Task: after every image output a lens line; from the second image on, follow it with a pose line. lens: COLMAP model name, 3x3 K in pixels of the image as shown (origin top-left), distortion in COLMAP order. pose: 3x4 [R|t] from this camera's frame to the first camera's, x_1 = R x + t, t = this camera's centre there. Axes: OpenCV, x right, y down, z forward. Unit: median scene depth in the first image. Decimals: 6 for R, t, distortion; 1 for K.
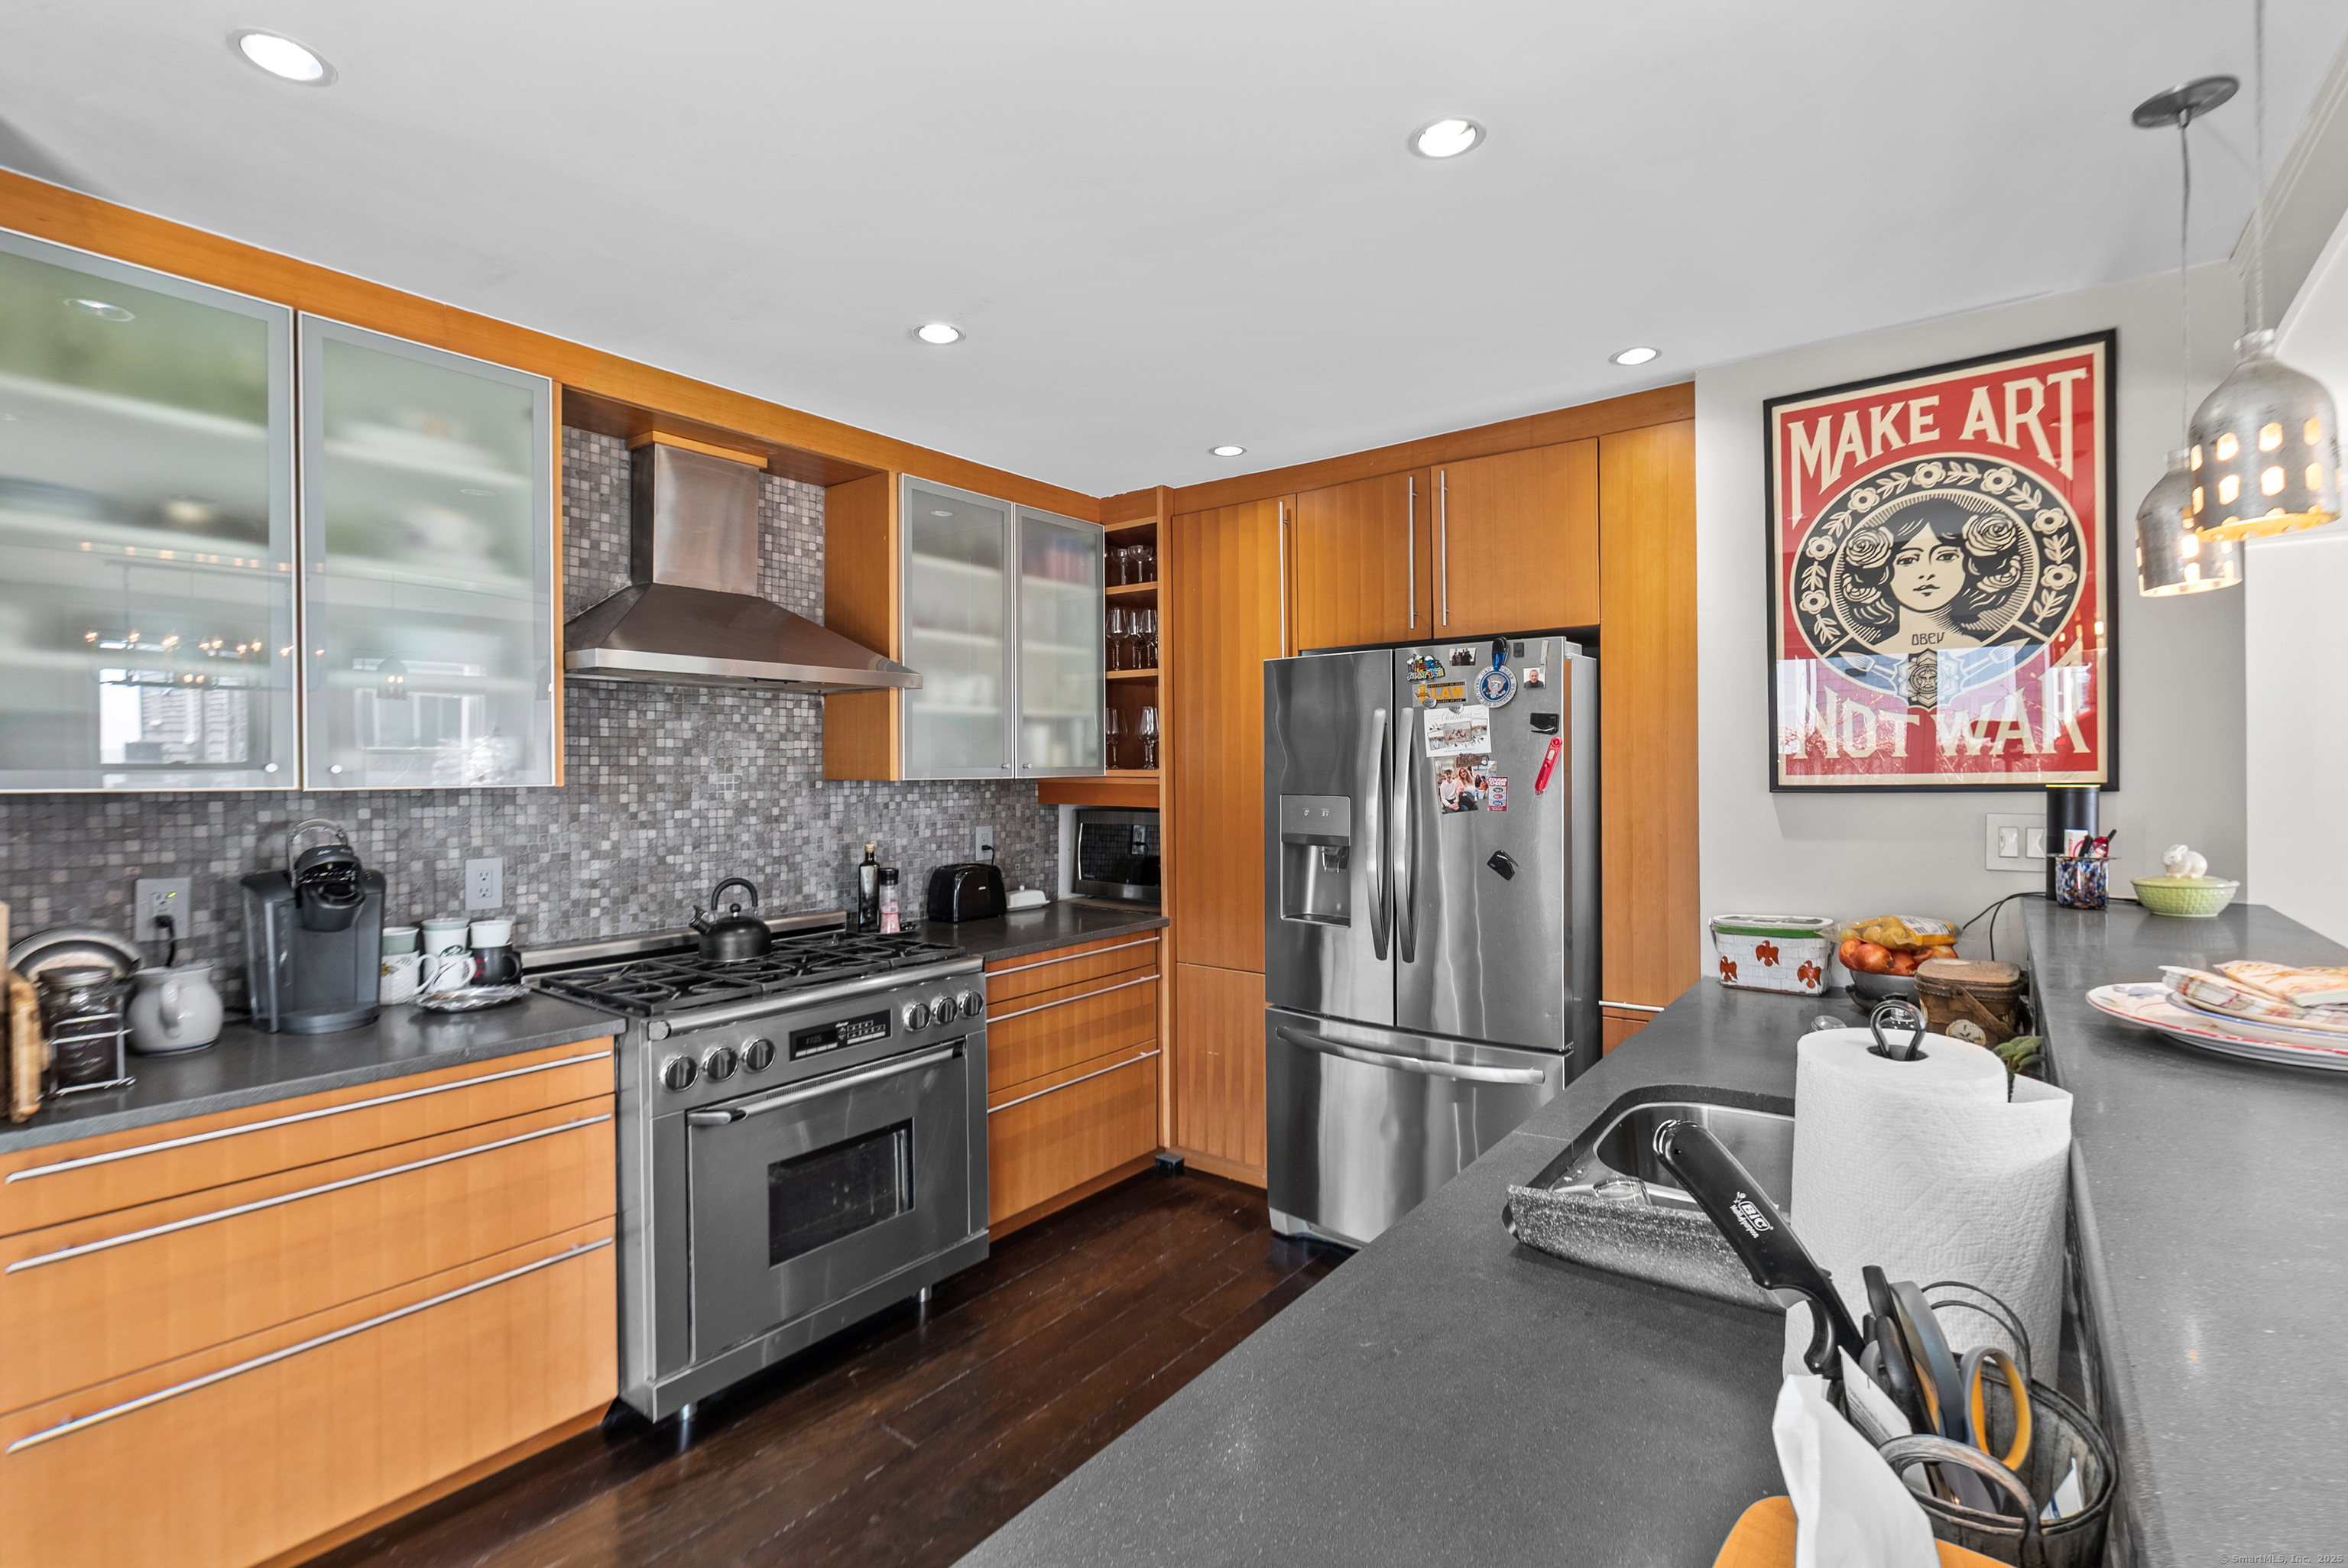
lens RADIAL K [[1031.9, 0, 1181.4], [0, 1031.9, 755.5], [0, 0, 1]] dist [-0.000587, 0.000121]
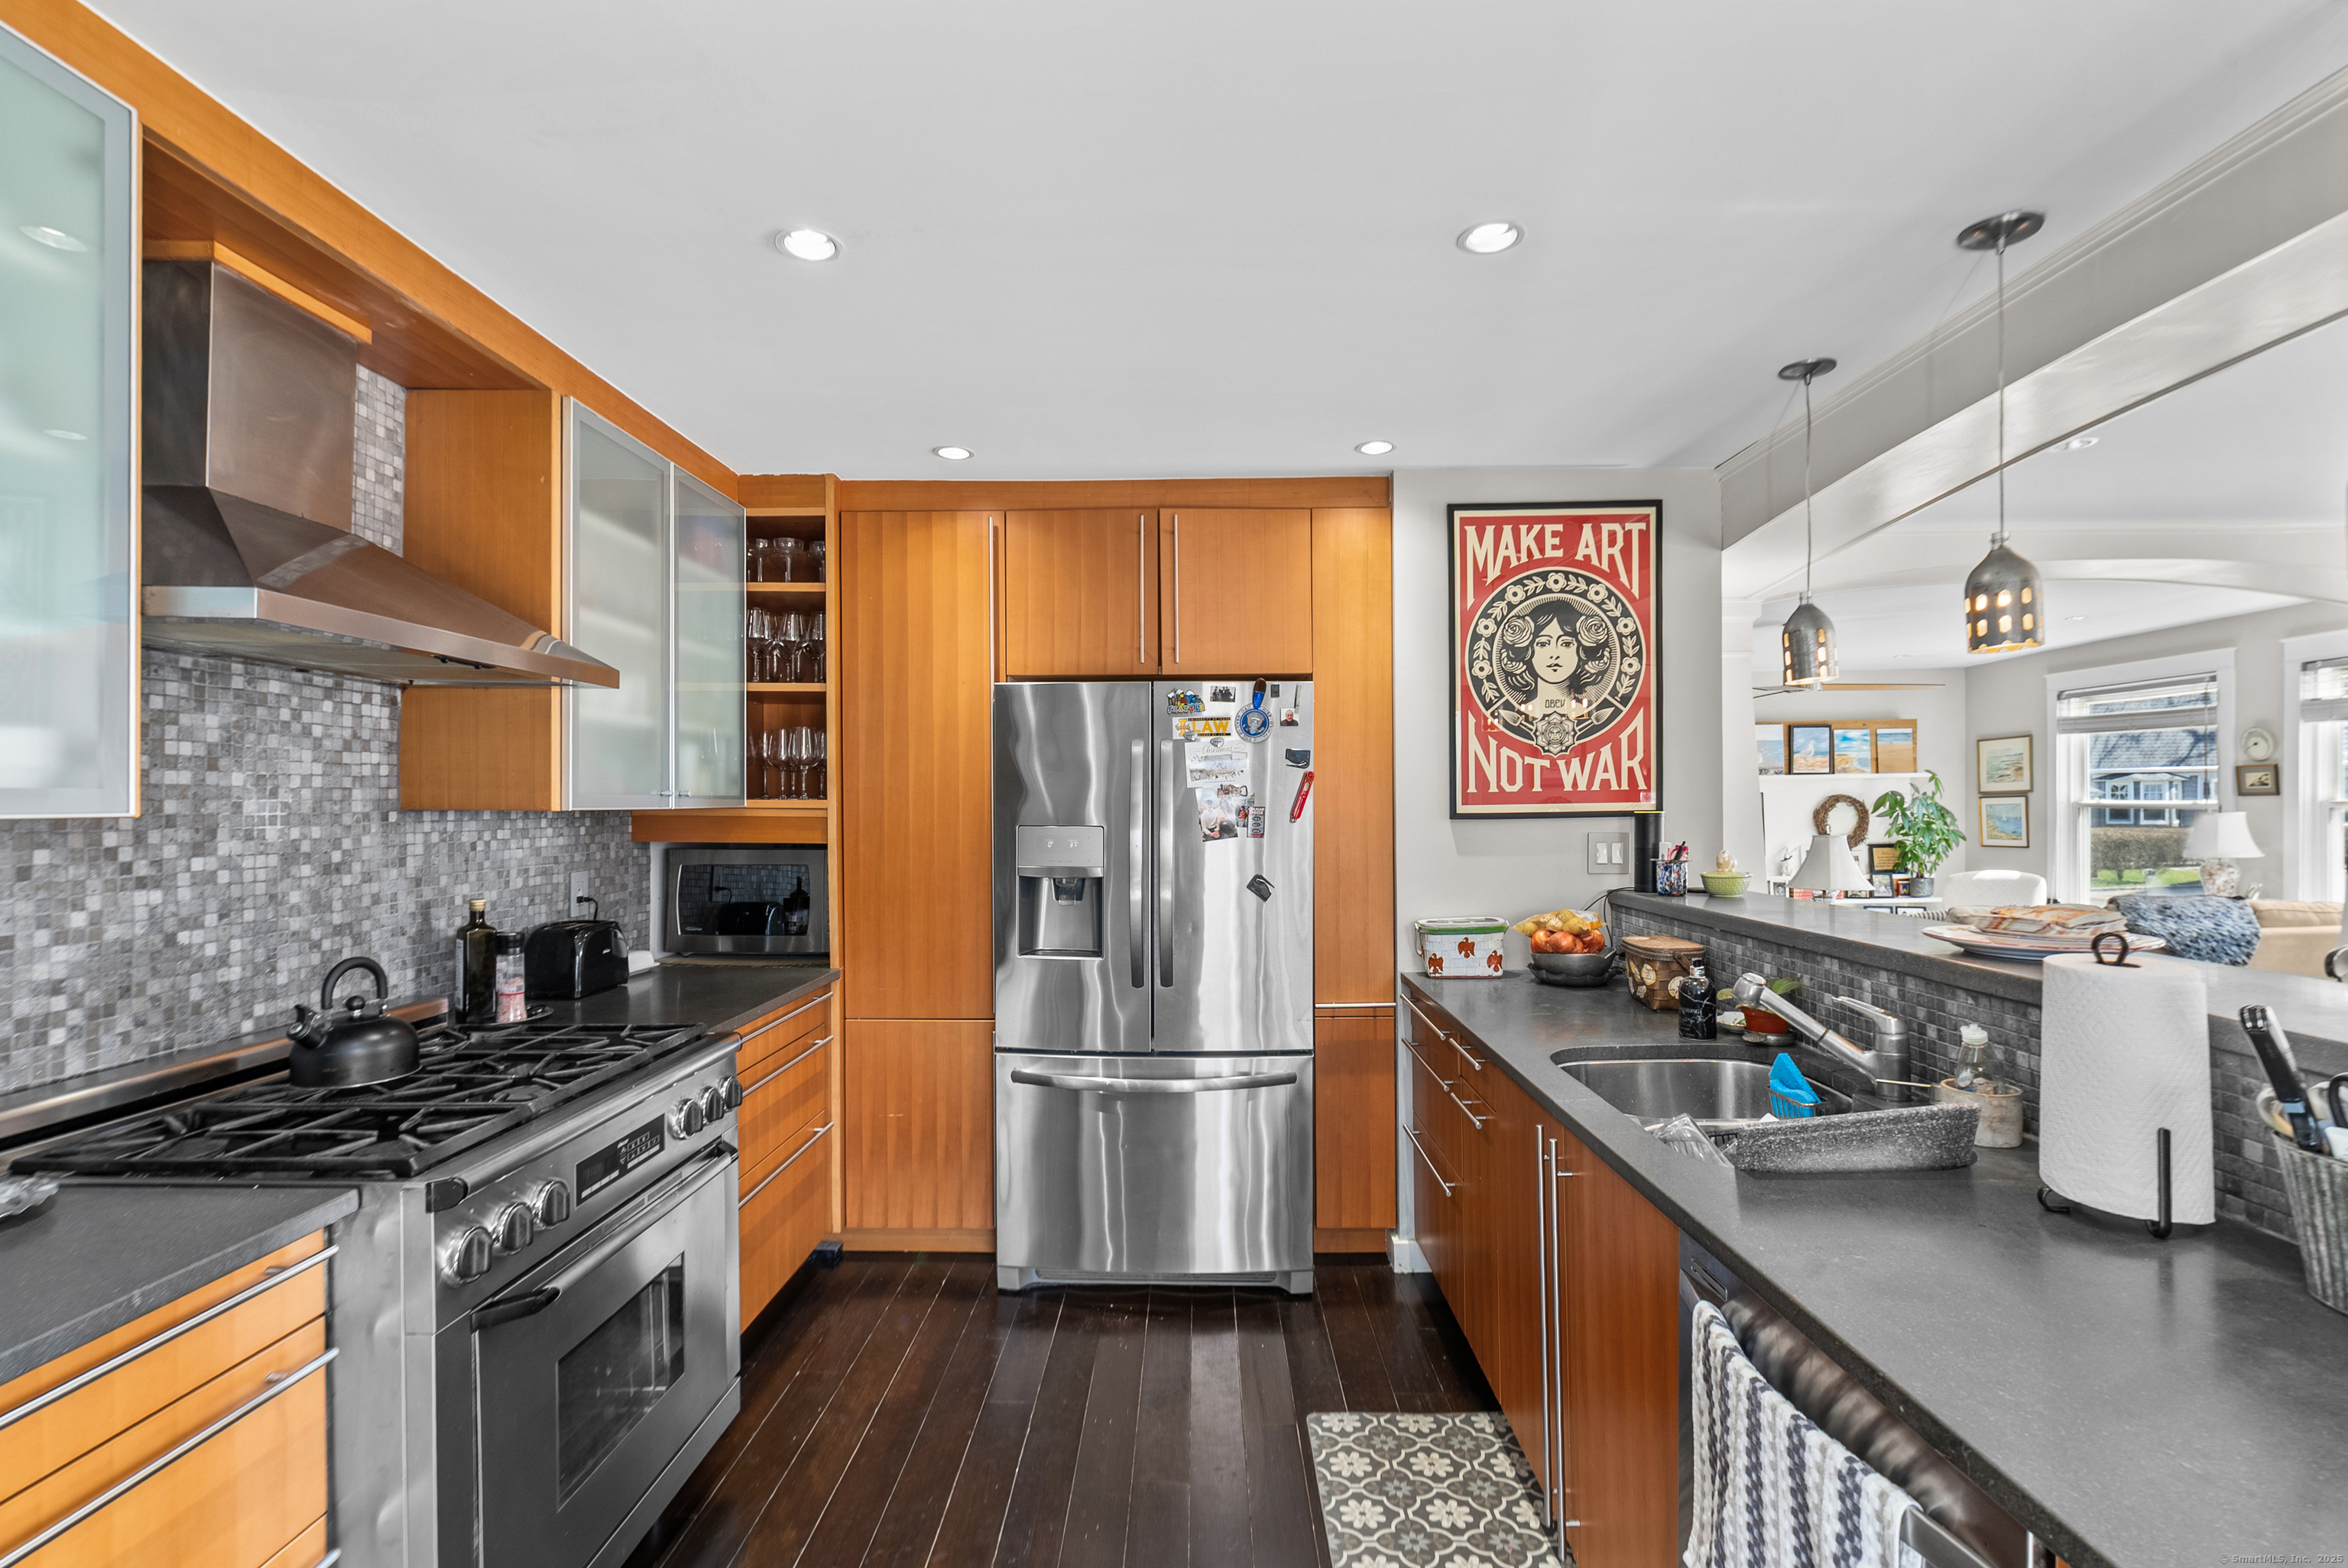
lens RADIAL K [[1040.8, 0, 1174.0], [0, 1040.8, 784.0], [0, 0, 1]] dist [0.002129, 0.000737]
pose [[0.814142, 0.015267, 0.580465, -0.371783], [-0.010582, 0.999878, -0.011455, 0.009811], [-0.580569, 0.003183, 0.814205, 0.147271]]
